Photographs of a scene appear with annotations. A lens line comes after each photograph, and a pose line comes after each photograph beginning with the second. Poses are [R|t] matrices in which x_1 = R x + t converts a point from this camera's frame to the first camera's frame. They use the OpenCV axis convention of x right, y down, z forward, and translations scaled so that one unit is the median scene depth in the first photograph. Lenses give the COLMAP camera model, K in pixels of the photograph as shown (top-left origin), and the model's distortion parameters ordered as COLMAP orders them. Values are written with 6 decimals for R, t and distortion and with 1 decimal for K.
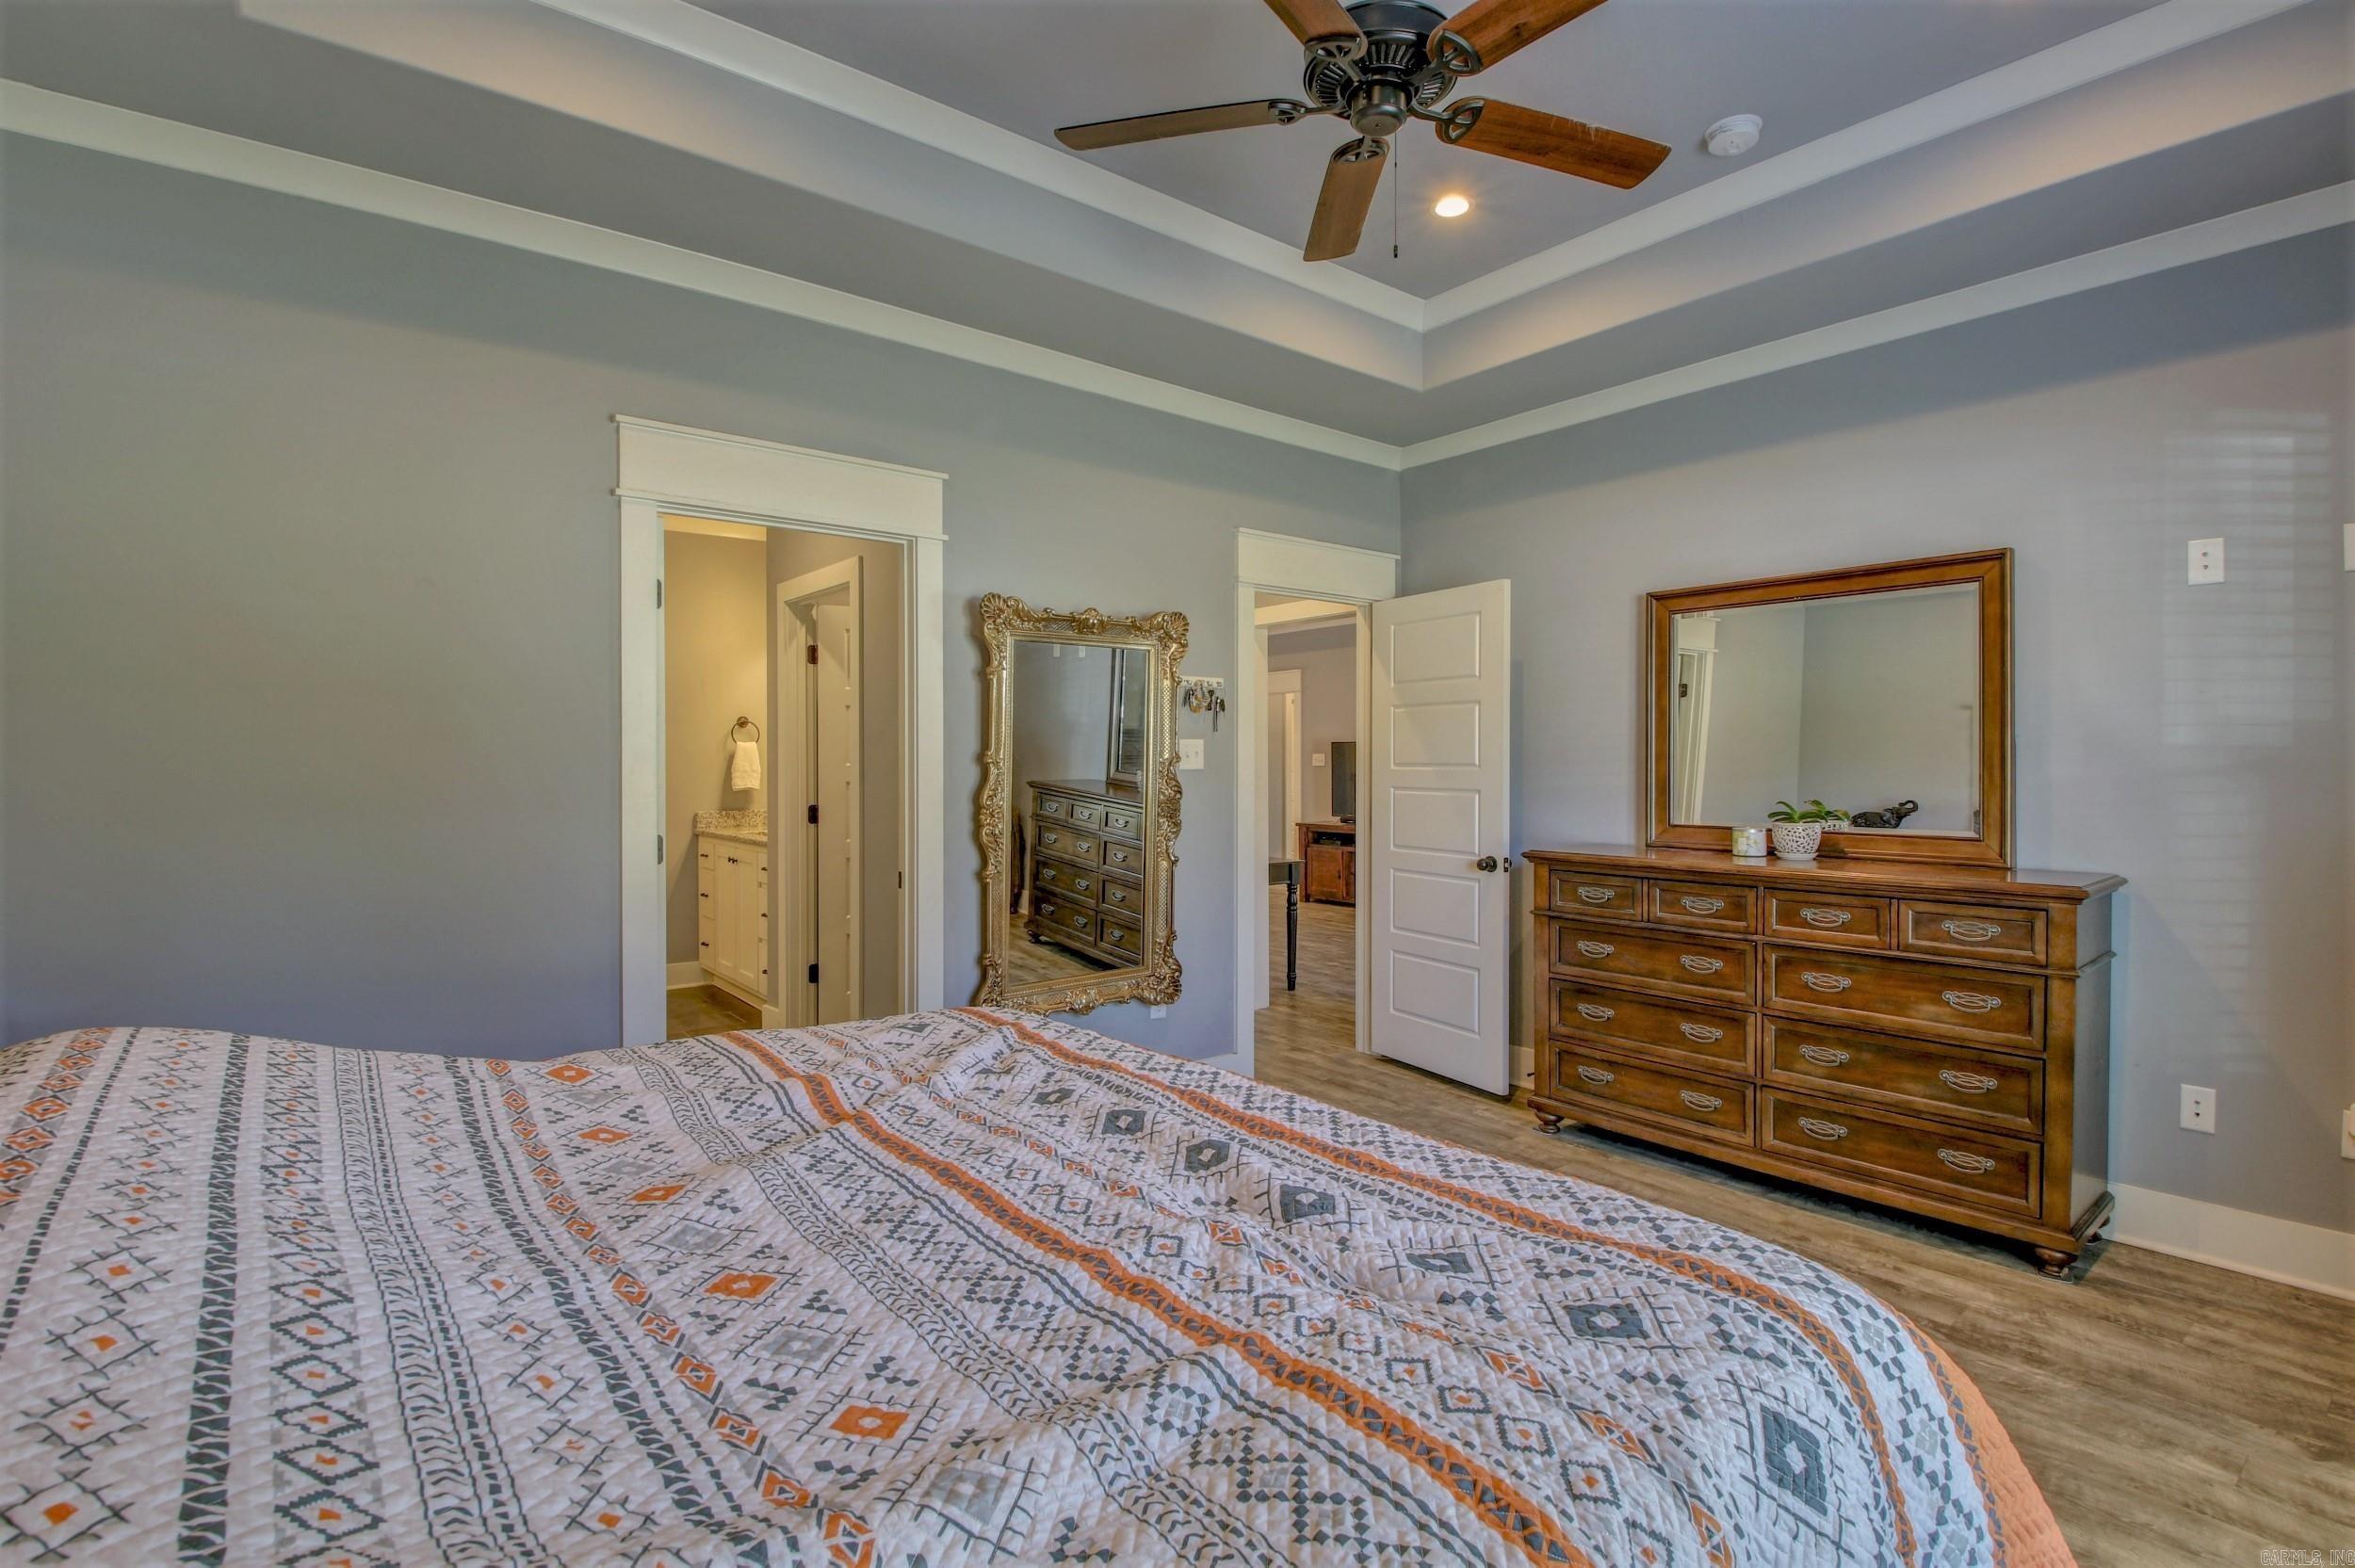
lens RADIAL K [[1108.3, 0, 1180.9], [0, 1108.3, 769.4], [0, 0, 1]] dist [0.019449, -0.029808]
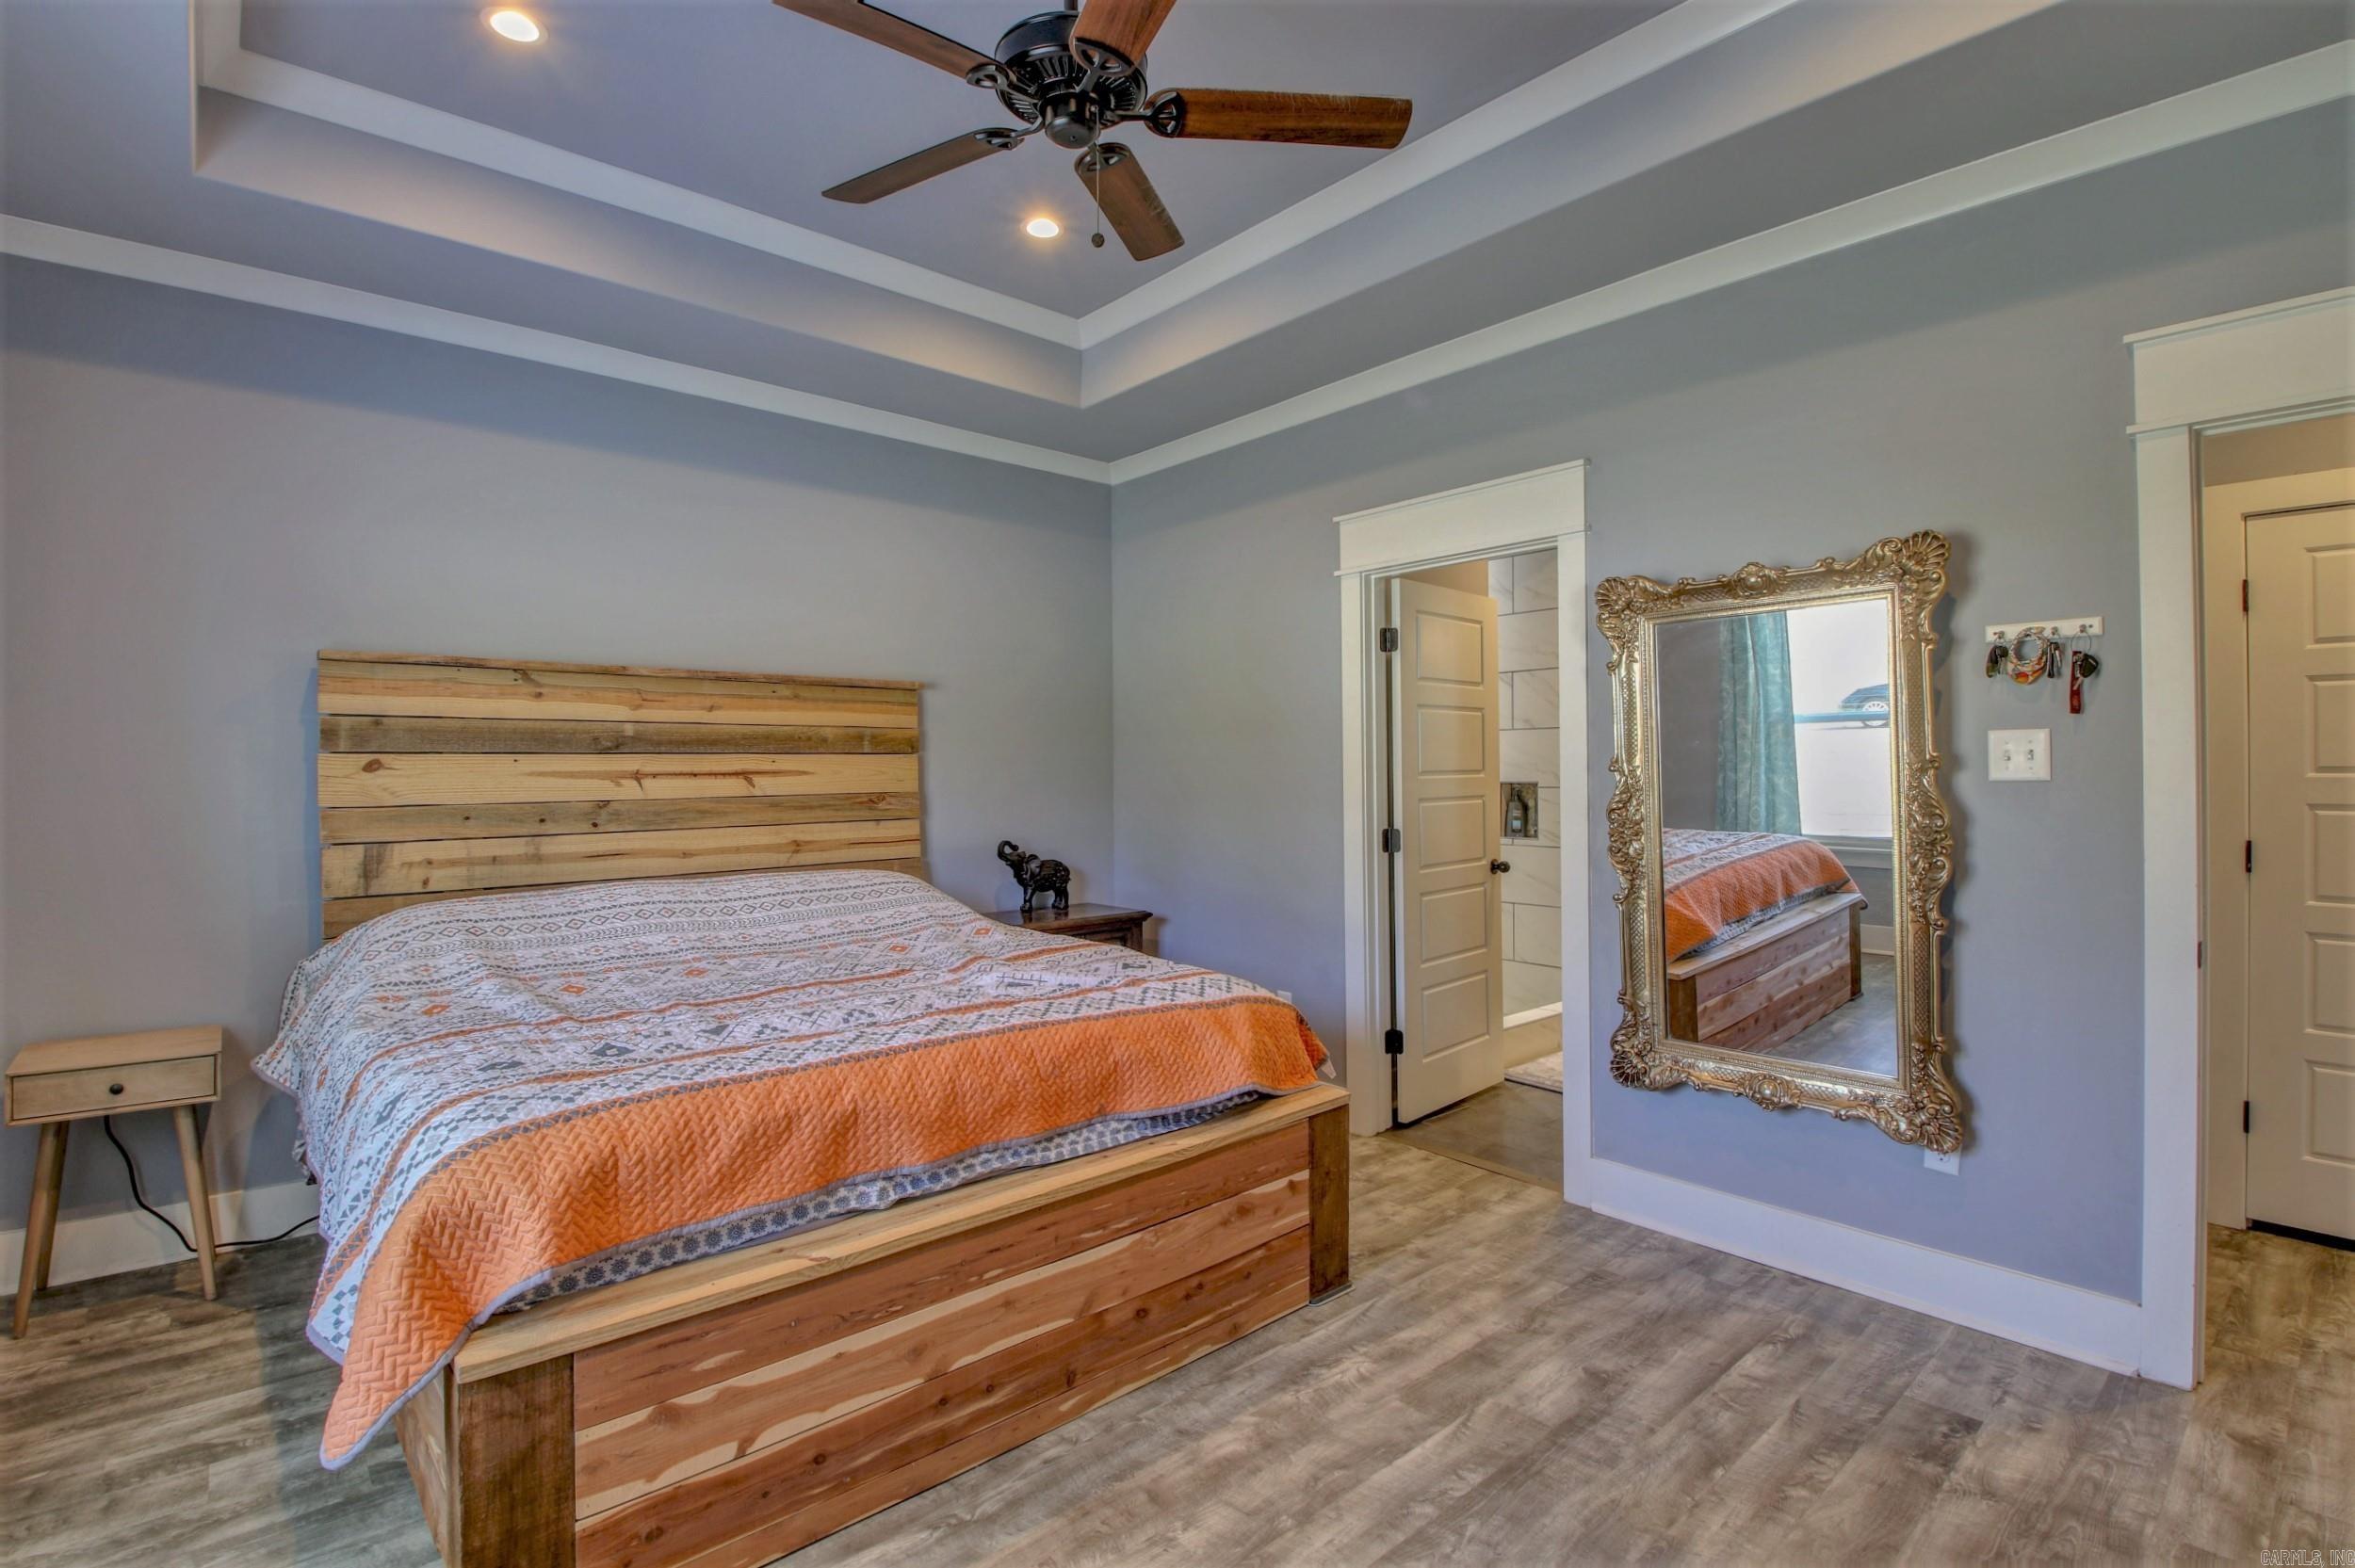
lens RADIAL K [[1108.3, 0, 1180.9], [0, 1108.3, 769.4], [0, 0, 1]] dist [0.019449, -0.029808]
pose [[0.047001, 0.011027, -0.998834, 0.730706], [0.005893, 0.999919, 0.011317, -0.017914], [0.998877, -0.006418, 0.046932, 0.627125]]
